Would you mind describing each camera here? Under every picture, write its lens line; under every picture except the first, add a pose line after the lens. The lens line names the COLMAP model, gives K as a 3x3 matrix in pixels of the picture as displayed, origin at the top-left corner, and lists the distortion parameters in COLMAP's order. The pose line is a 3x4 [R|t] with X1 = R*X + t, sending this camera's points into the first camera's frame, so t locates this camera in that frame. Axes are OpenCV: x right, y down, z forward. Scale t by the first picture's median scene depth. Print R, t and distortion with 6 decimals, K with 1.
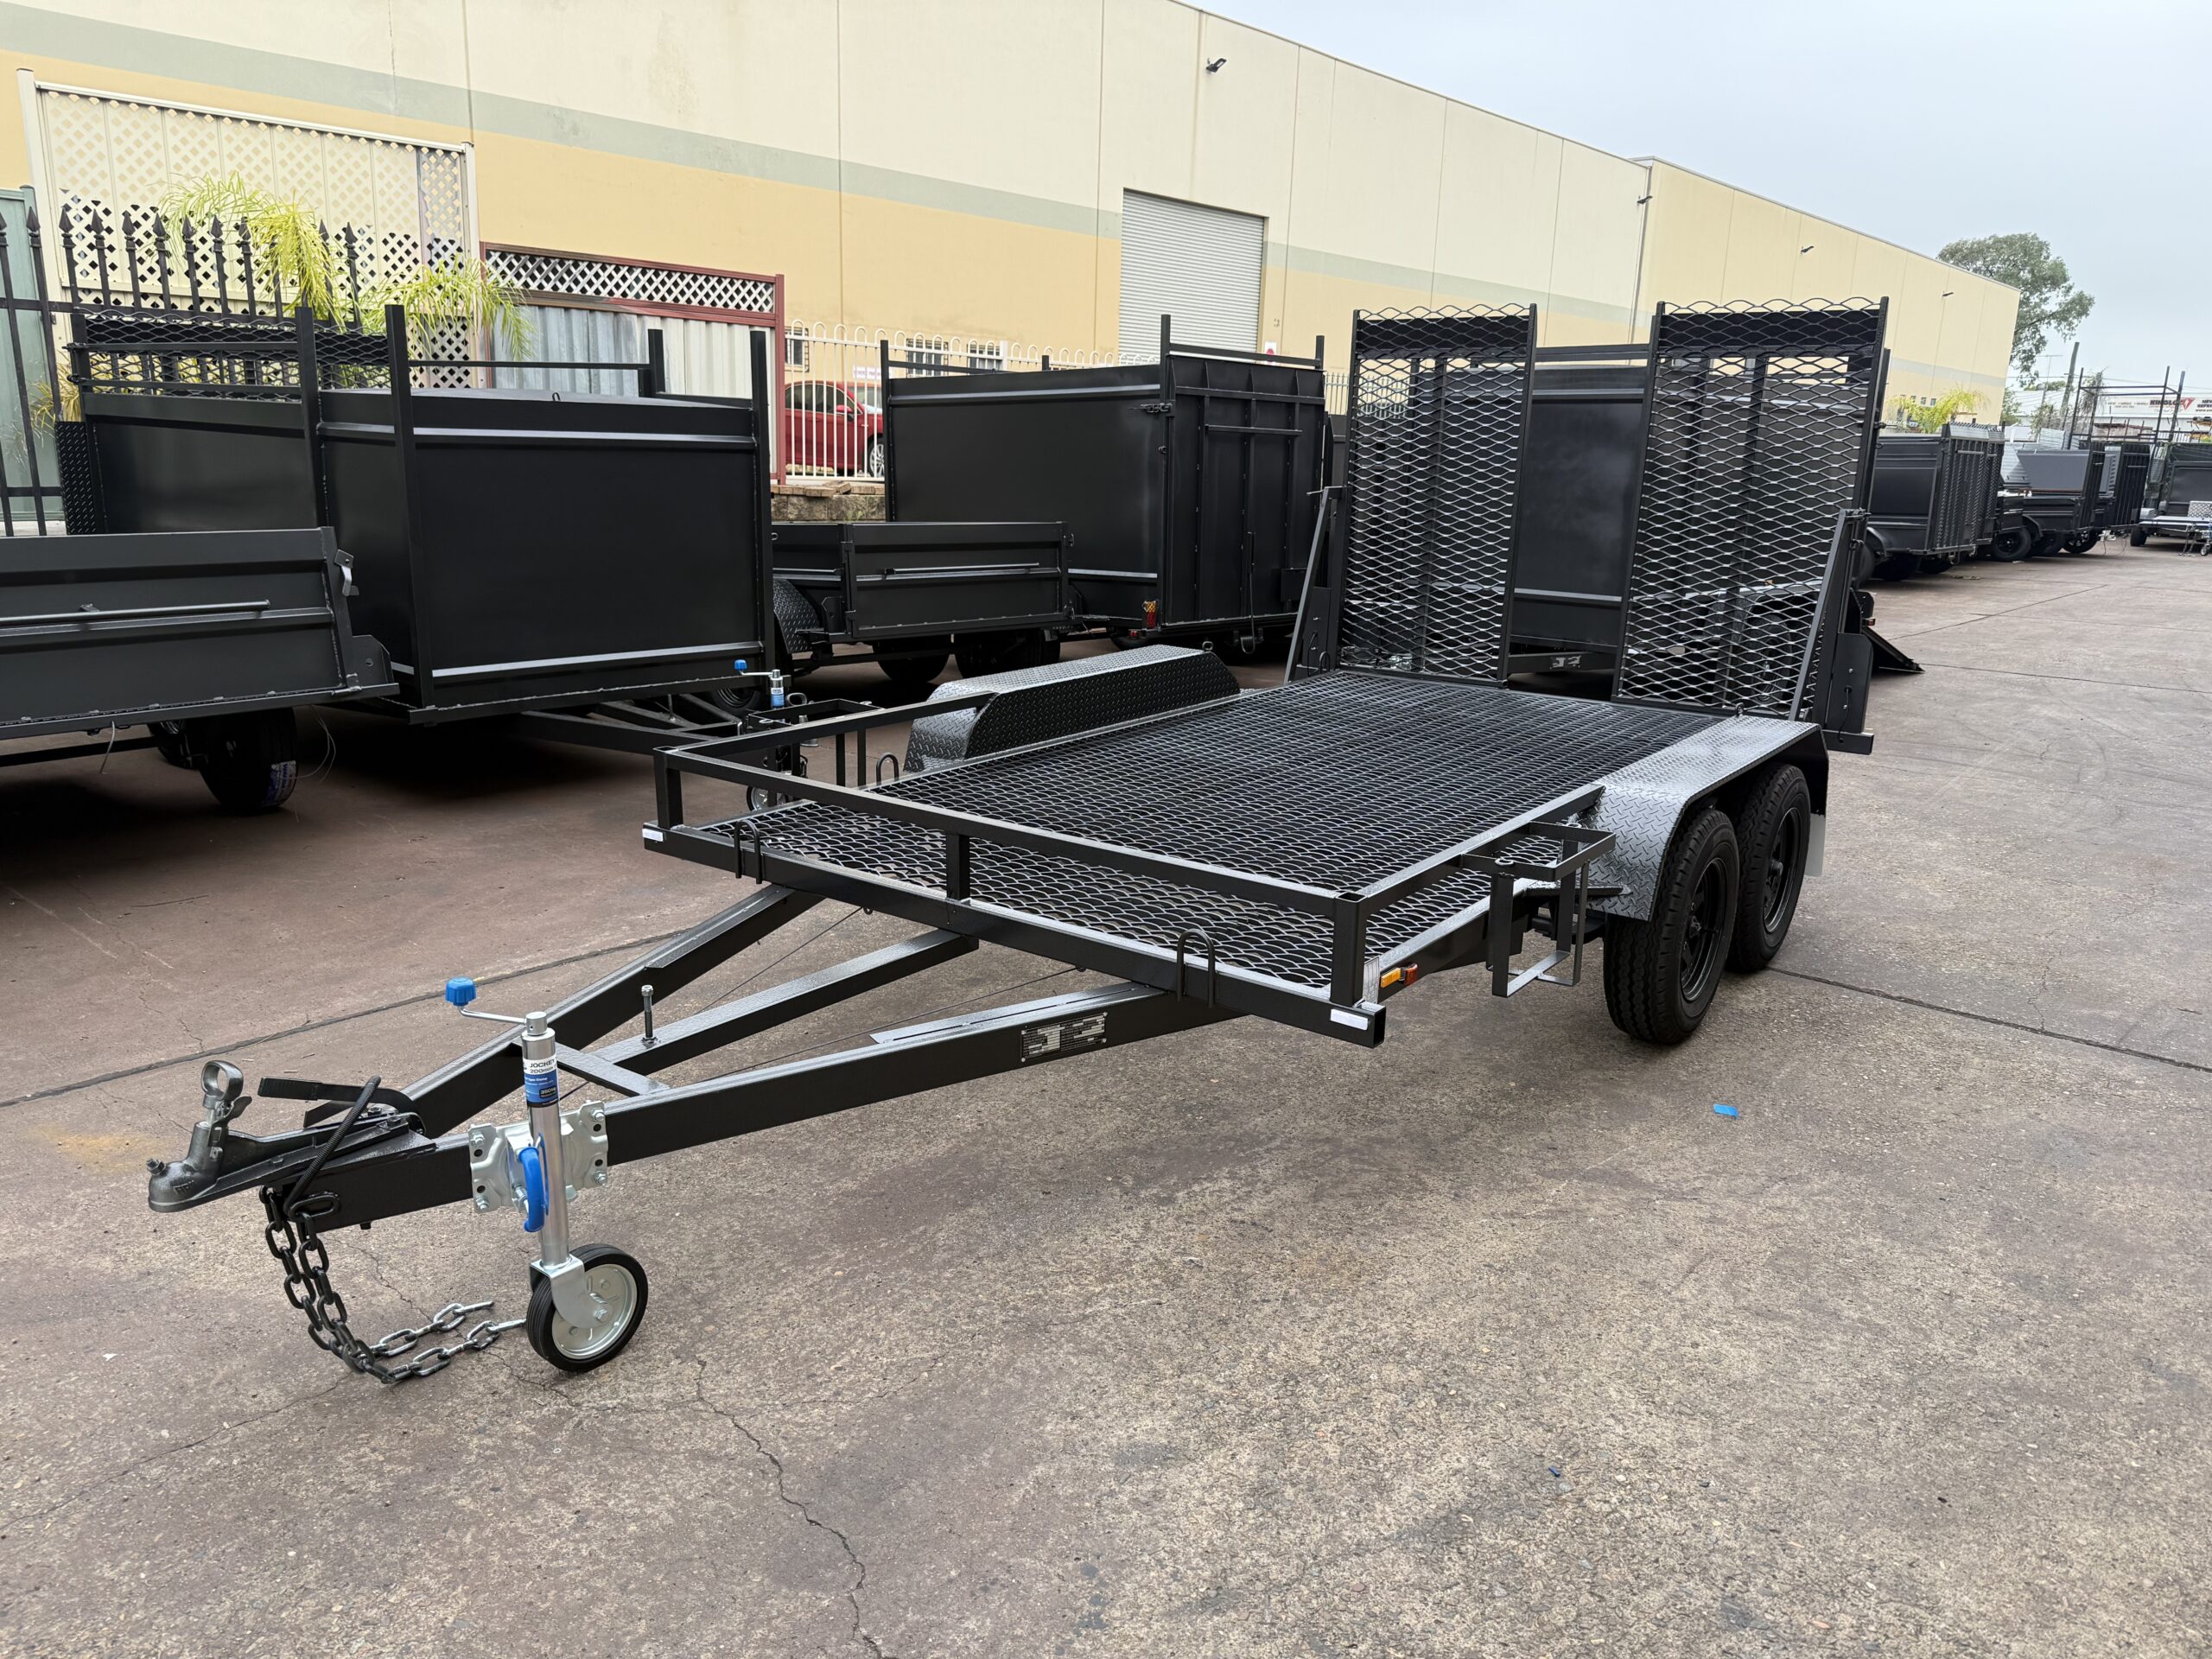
lens RADIAL K [[1551.4, 0, 1153.9], [0, 1551.4, 791.7], [0, 0, 1]] dist [0.038278, -0.046879]
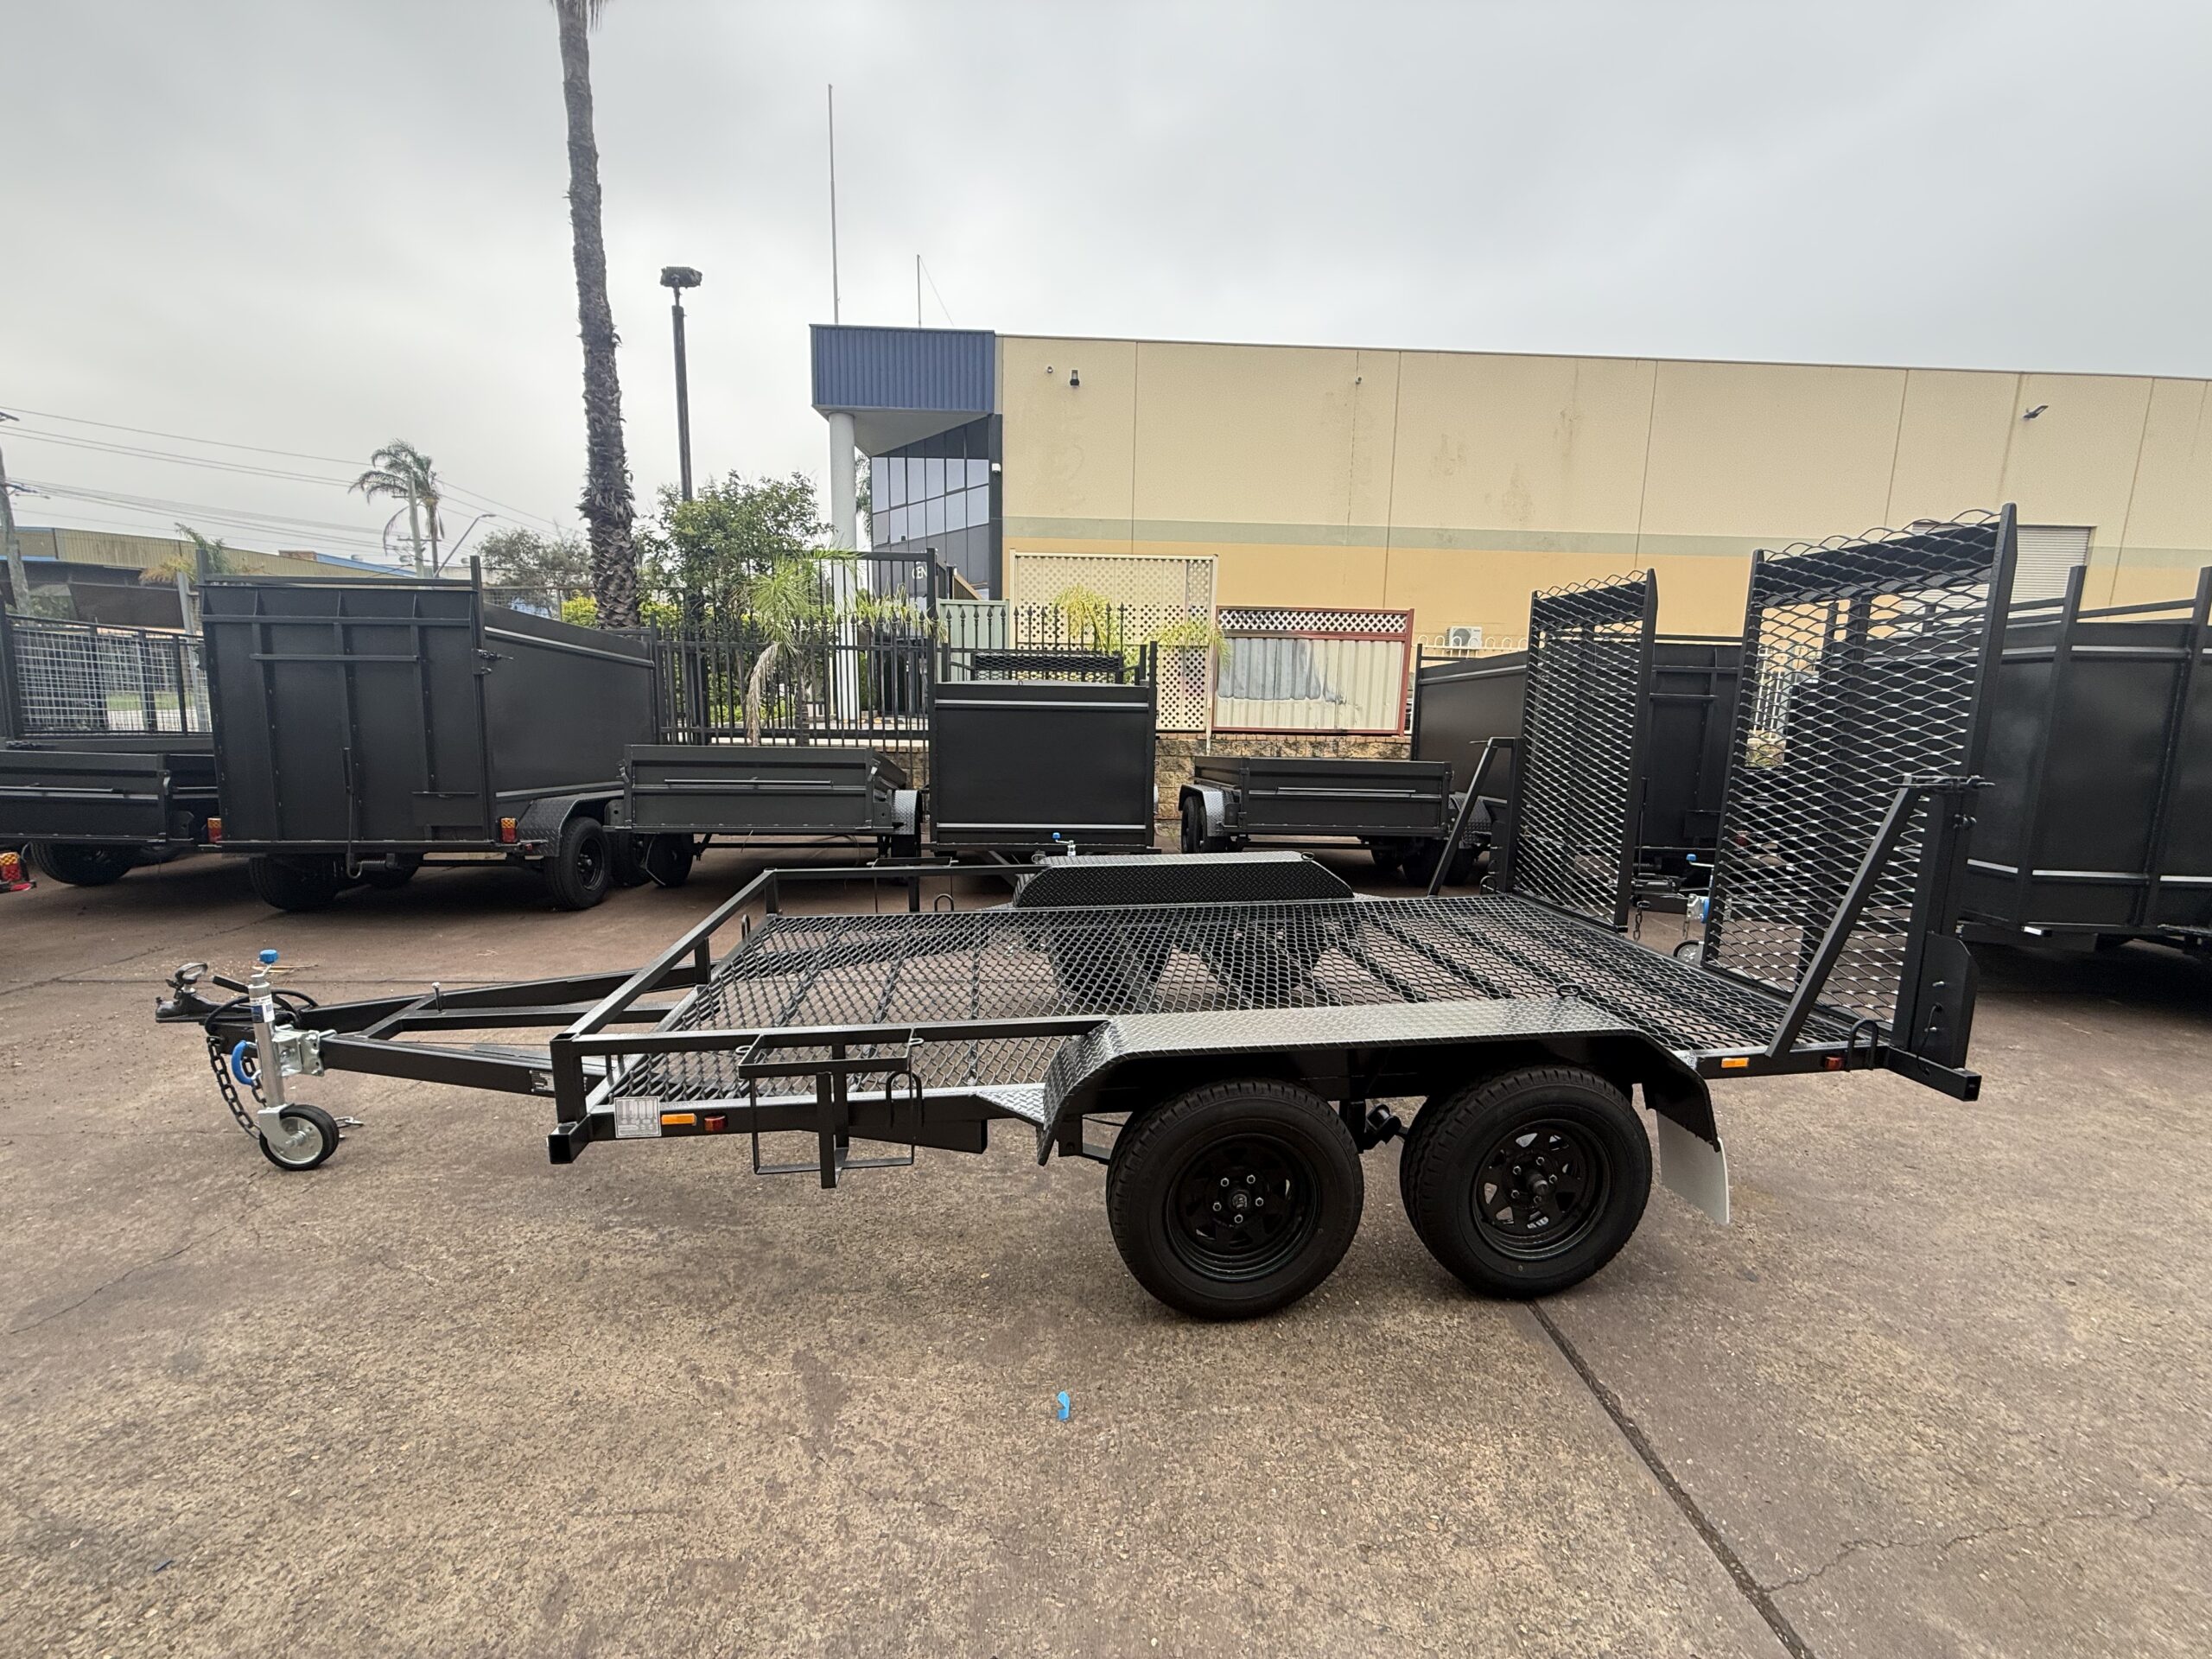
lens RADIAL K [[872.5, 0, 1113.8], [0, 872.5, 836.5], [0, 0, 1]] dist [0.002385, -0.000546]
pose [[0.688388, 0.100757, -0.718310, 0.425235], [-0.161277, 0.986777, -0.016144, -0.071203], [0.707186, 0.126960, 0.695536, 0.366663]]
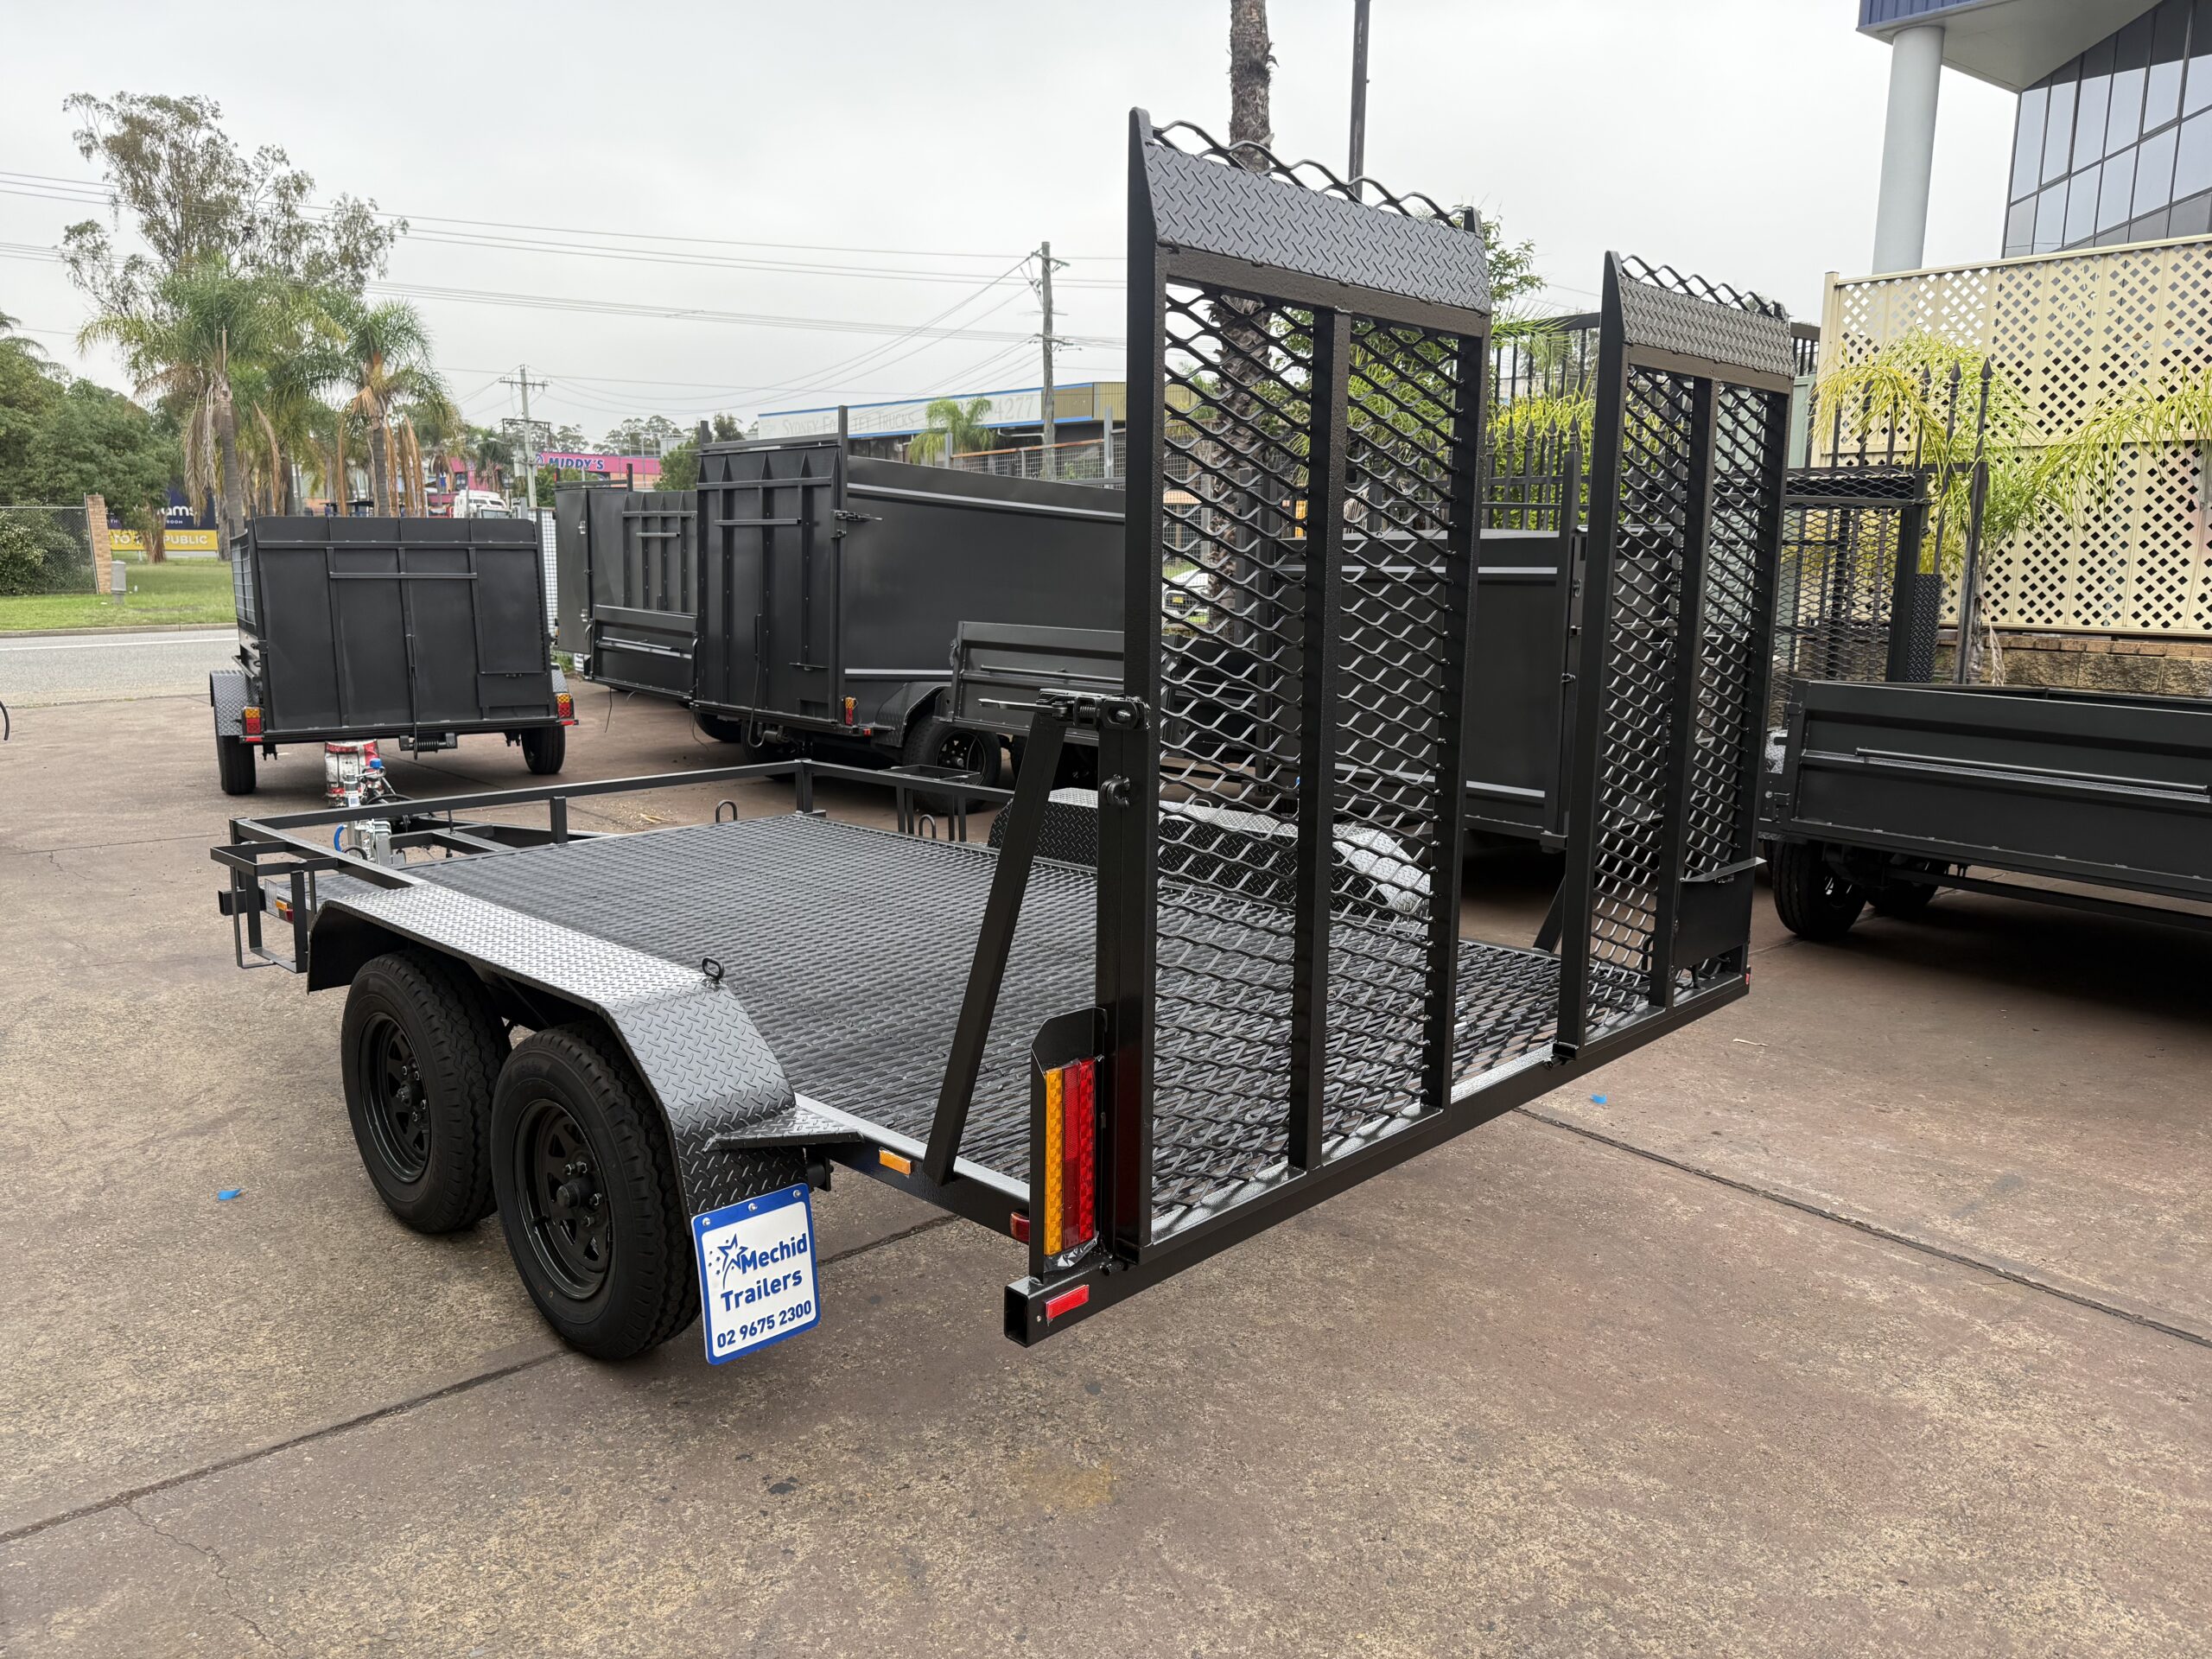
lens RADIAL K [[1551.4, 0, 1174.7], [0, 1551.4, 883.9], [0, 0, 1]] dist [0.038278, -0.046879]
pose [[-0.126151, 0.182012, -0.975171, 0.733614], [-0.234165, 0.949781, 0.207565, -0.200864], [0.963977, 0.254535, -0.077195, 0.954311]]
